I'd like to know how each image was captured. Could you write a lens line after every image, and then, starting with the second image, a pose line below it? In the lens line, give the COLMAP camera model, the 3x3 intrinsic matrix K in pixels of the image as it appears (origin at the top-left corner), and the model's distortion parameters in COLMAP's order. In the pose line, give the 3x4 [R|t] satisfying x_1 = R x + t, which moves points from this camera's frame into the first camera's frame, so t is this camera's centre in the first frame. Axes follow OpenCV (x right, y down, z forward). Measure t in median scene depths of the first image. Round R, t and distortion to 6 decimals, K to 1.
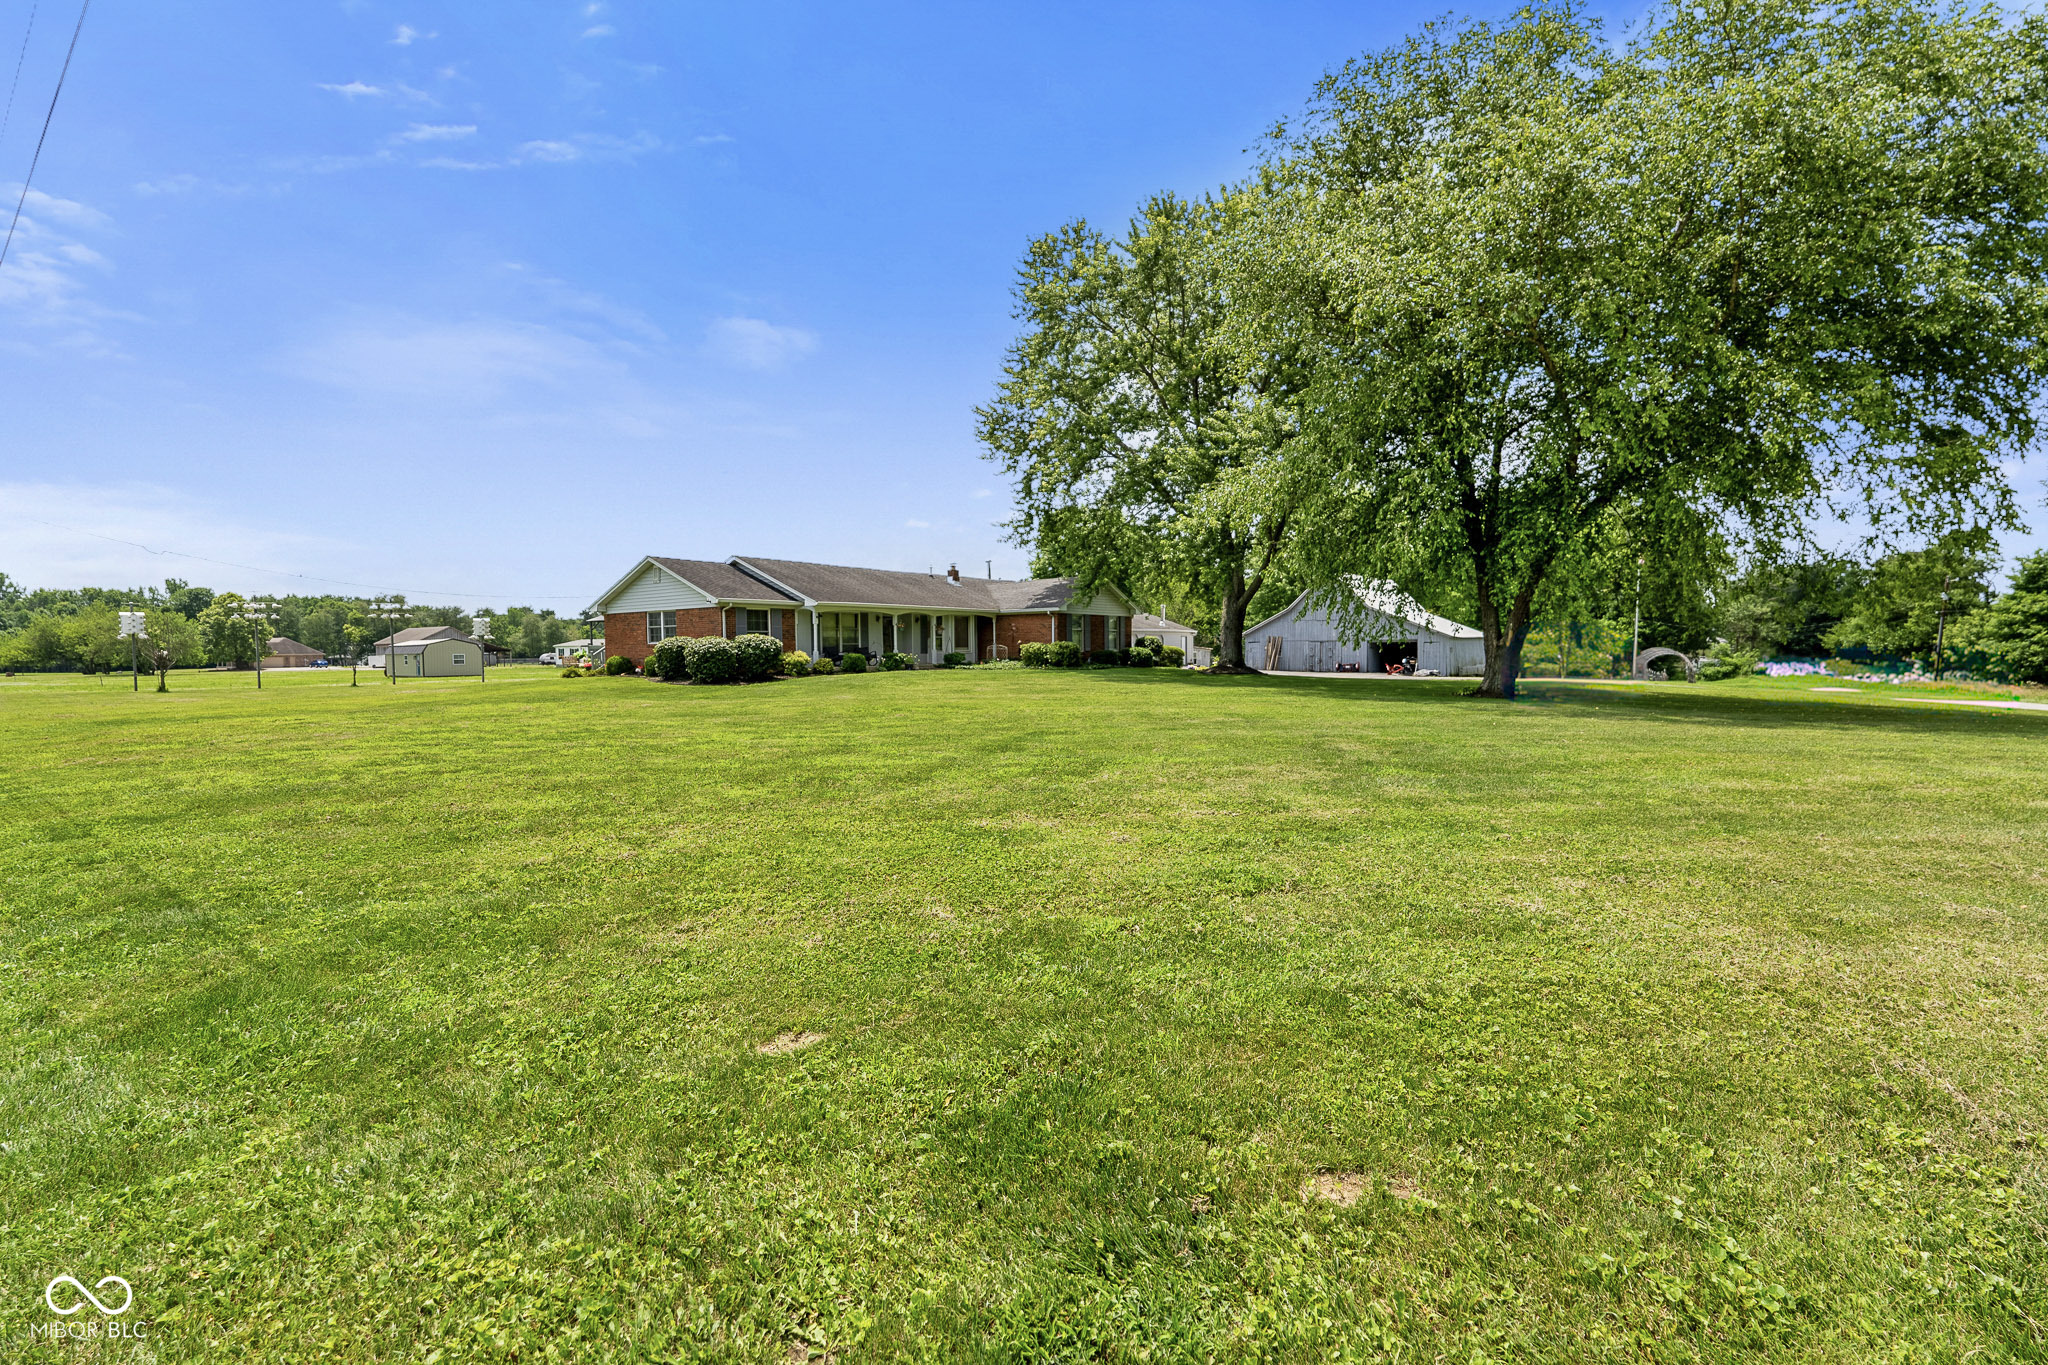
lens RADIAL K [[906.3, 0, 1024.0], [0, 906.3, 682.5], [0, 0, 1]] dist [-0.002181, -0.000182]
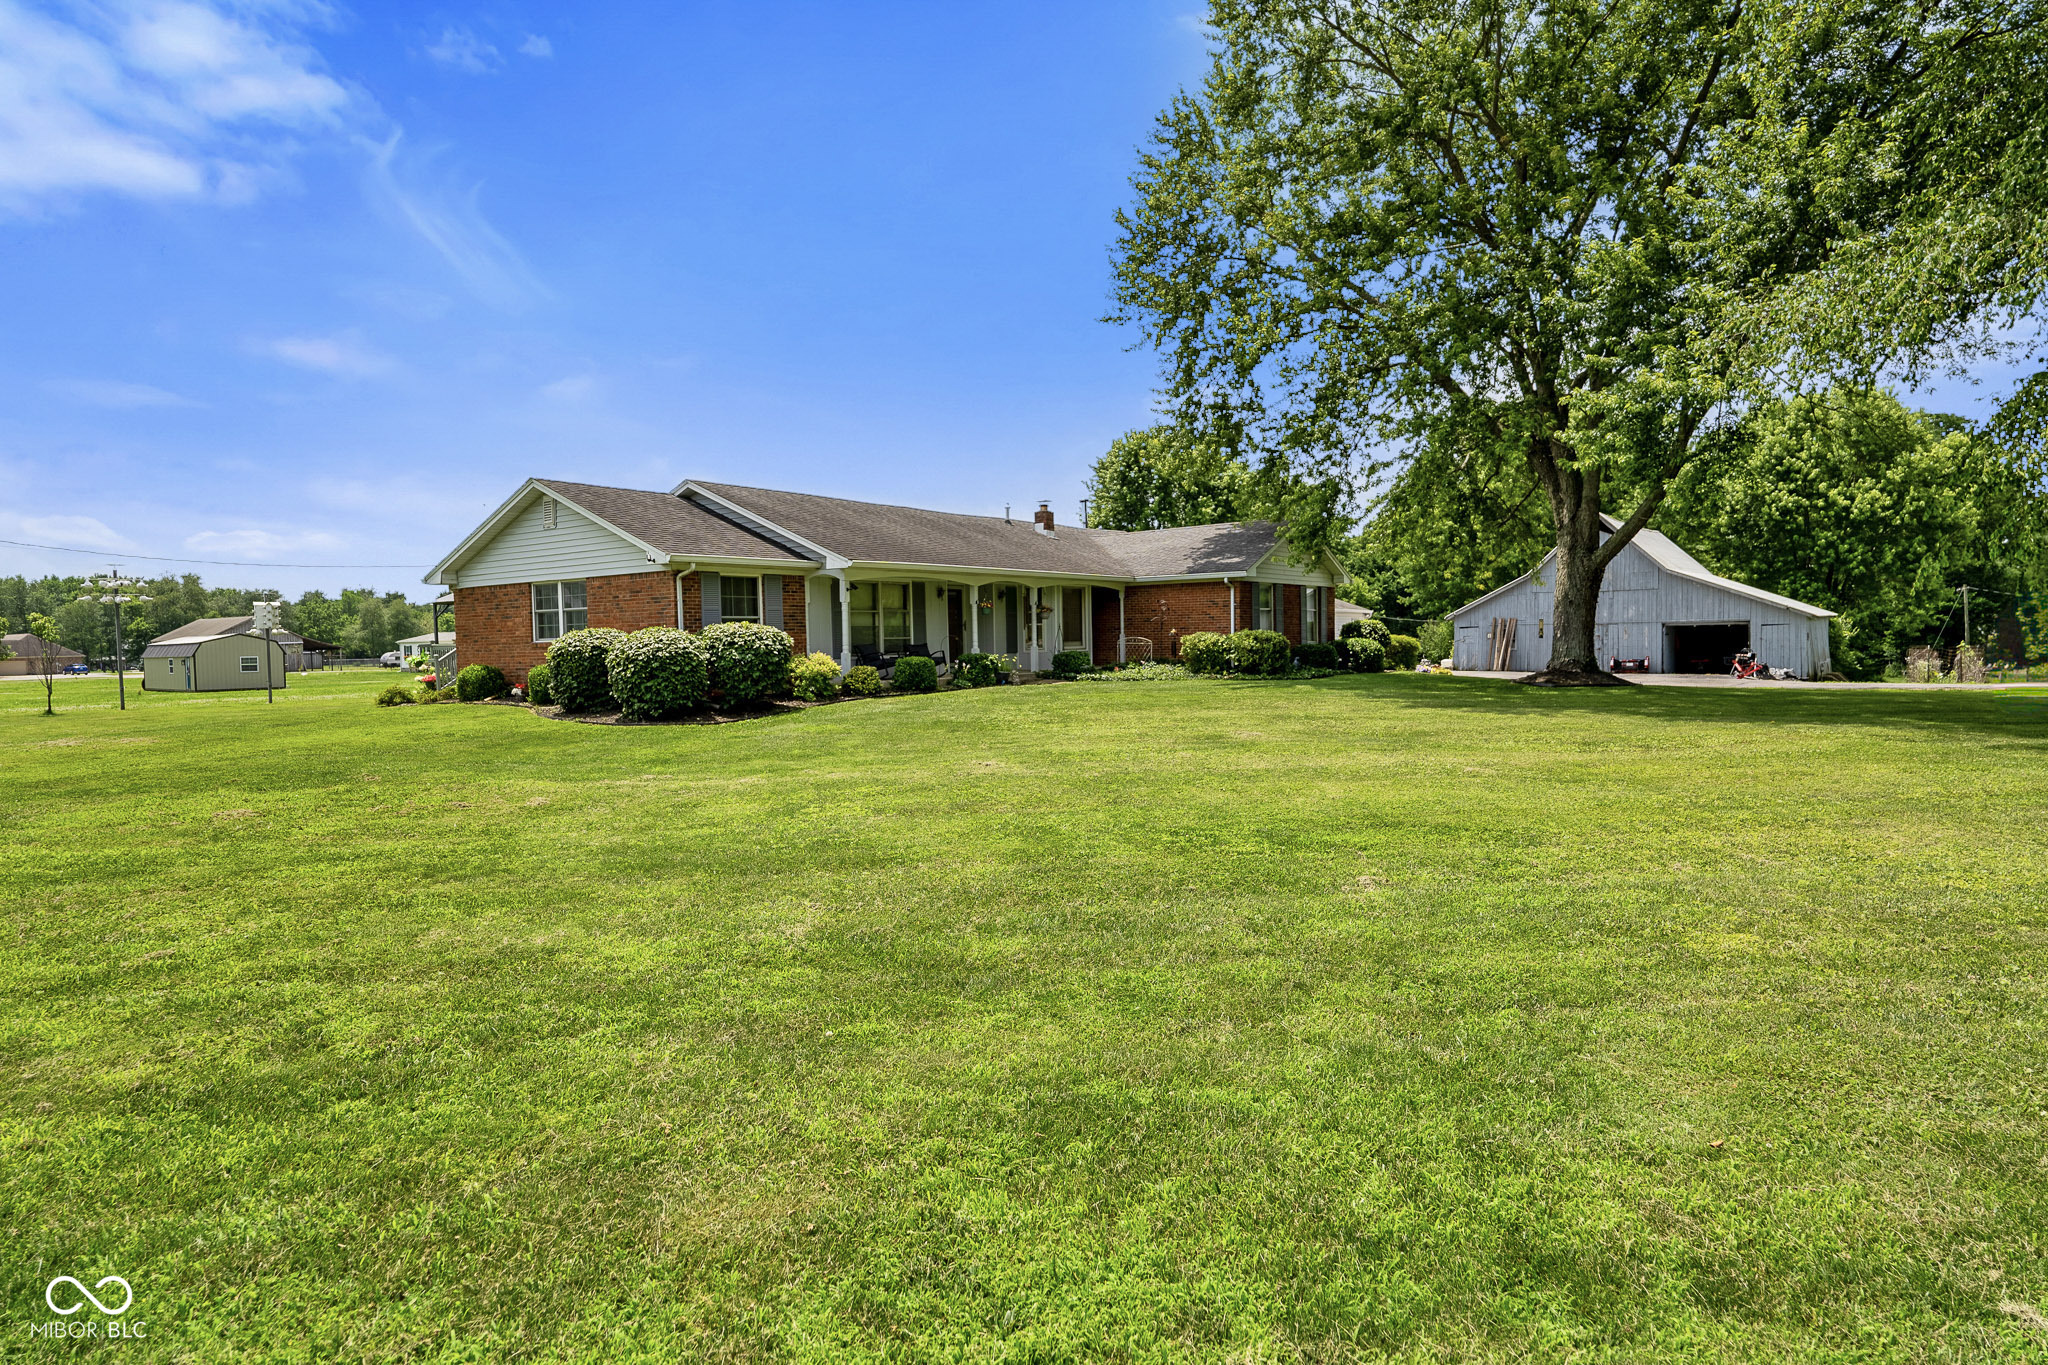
lens RADIAL K [[1177.1, 0, 1024.0], [0, 1177.1, 682.5], [0, 0, 1]] dist [-0.003436, -0.000637]
pose [[0.999942, -0.009765, 0.004628, -0.115475], [0.009763, 0.999952, 0.000450, -0.014690], [-0.004632, -0.000405, 0.999989, 0.271574]]
